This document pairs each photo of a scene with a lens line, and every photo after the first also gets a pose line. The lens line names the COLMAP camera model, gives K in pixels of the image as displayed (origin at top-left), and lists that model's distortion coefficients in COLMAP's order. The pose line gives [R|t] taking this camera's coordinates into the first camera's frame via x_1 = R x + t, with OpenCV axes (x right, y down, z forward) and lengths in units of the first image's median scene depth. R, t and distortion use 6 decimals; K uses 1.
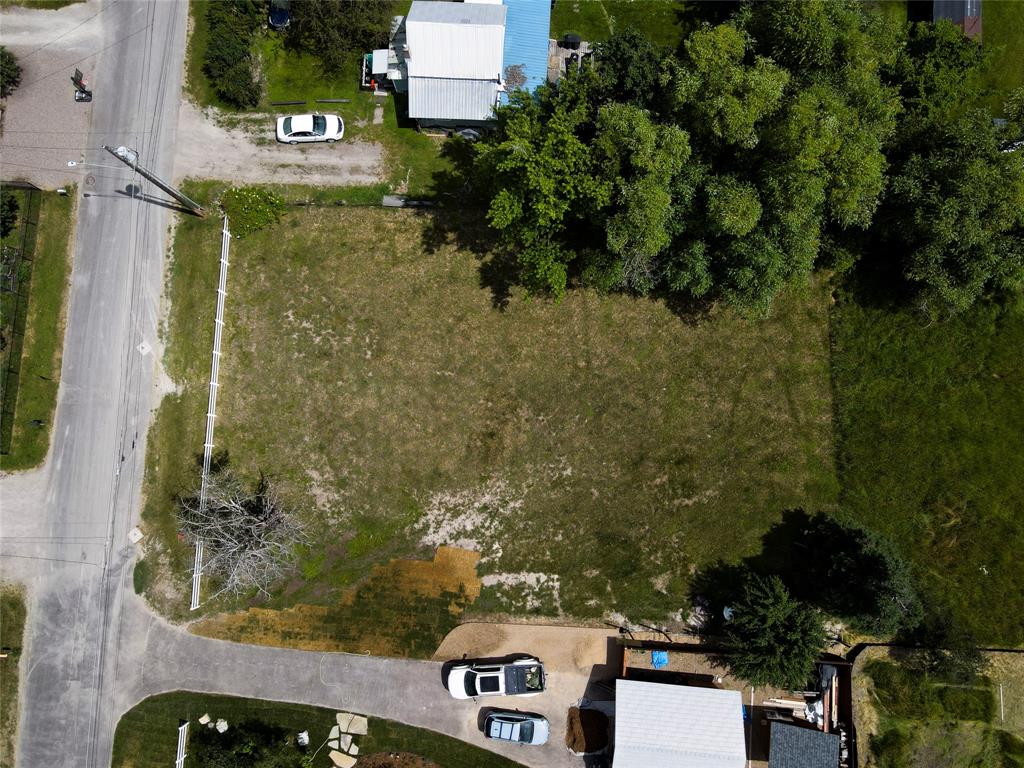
lens RADIAL K [[753.3, 0, 513.6], [0, 753.3, 381.7], [0, 0, 1]] dist [-0.003222, 0.035402]
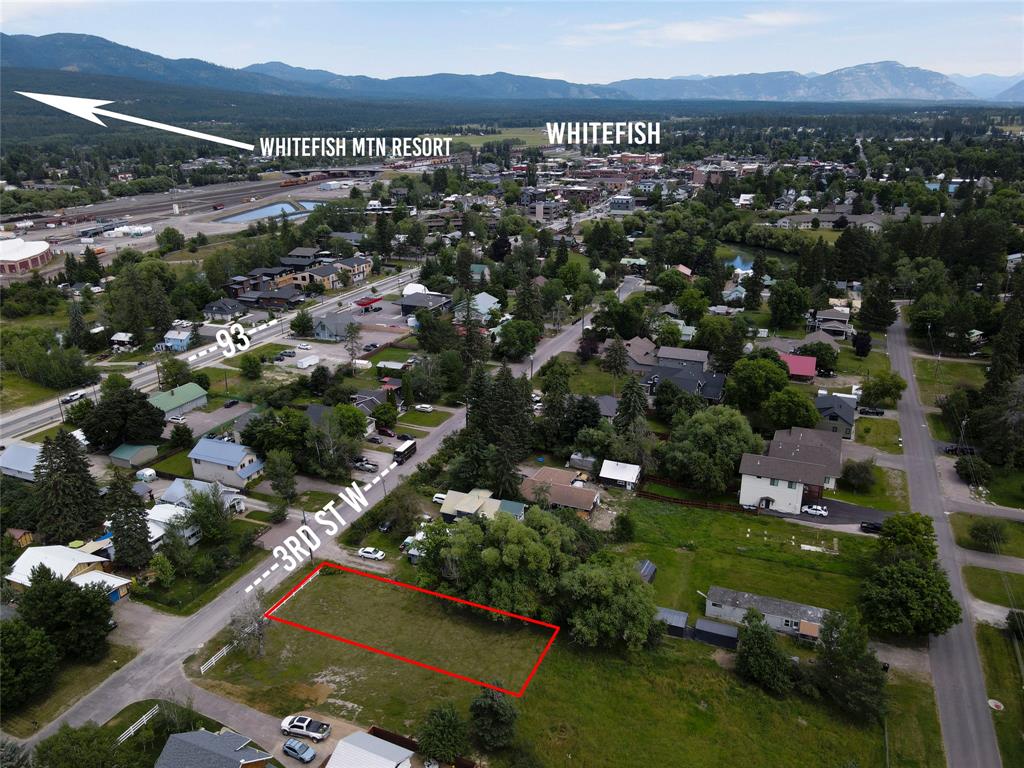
lens RADIAL K [[753.3, 0, 513.6], [0, 753.3, 381.7], [0, 0, 1]] dist [-0.003222, 0.035402]
pose [[0.934263, 0.124488, -0.334149, 0.943372], [-0.354636, 0.422217, -0.834246, 1.355003], [0.037230, 0.897906, 0.438609, -0.567650]]
